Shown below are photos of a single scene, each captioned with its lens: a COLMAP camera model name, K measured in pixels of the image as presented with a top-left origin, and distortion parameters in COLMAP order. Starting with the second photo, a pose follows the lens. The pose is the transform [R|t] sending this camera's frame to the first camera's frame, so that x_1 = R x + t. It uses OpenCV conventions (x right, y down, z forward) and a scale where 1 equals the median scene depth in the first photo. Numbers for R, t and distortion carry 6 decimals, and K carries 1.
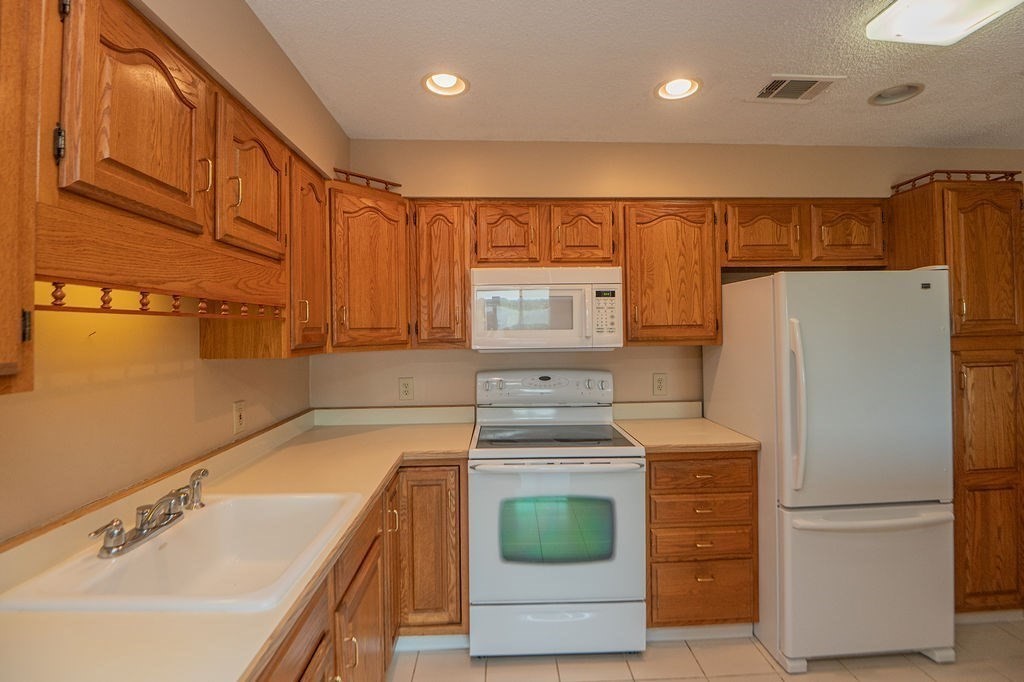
lens RADIAL K [[476.7, 0, 518.2], [0, 476.7, 323.9], [0, 0, 1]] dist [-0.020794, -0.000613]
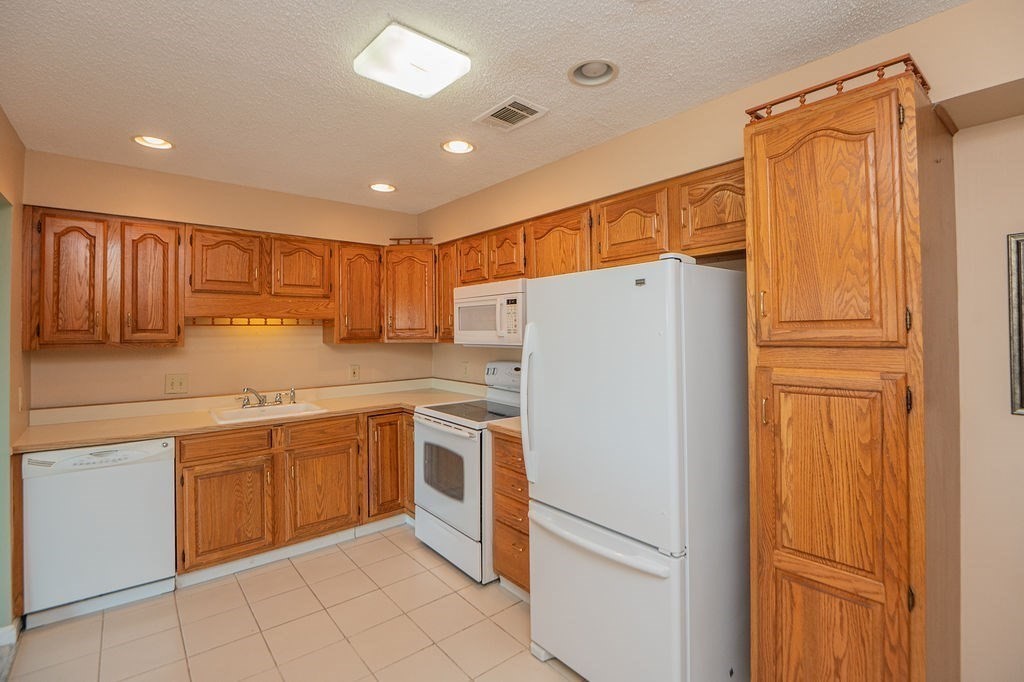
lens RADIAL K [[476.7, 0, 518.2], [0, 476.7, 323.9], [0, 0, 1]] dist [-0.020794, -0.000613]
pose [[0.607283, -0.003217, -0.794479, 1.245065], [0.010437, 0.999938, 0.003929, -0.011380], [0.794417, -0.010678, 0.607278, 0.284156]]
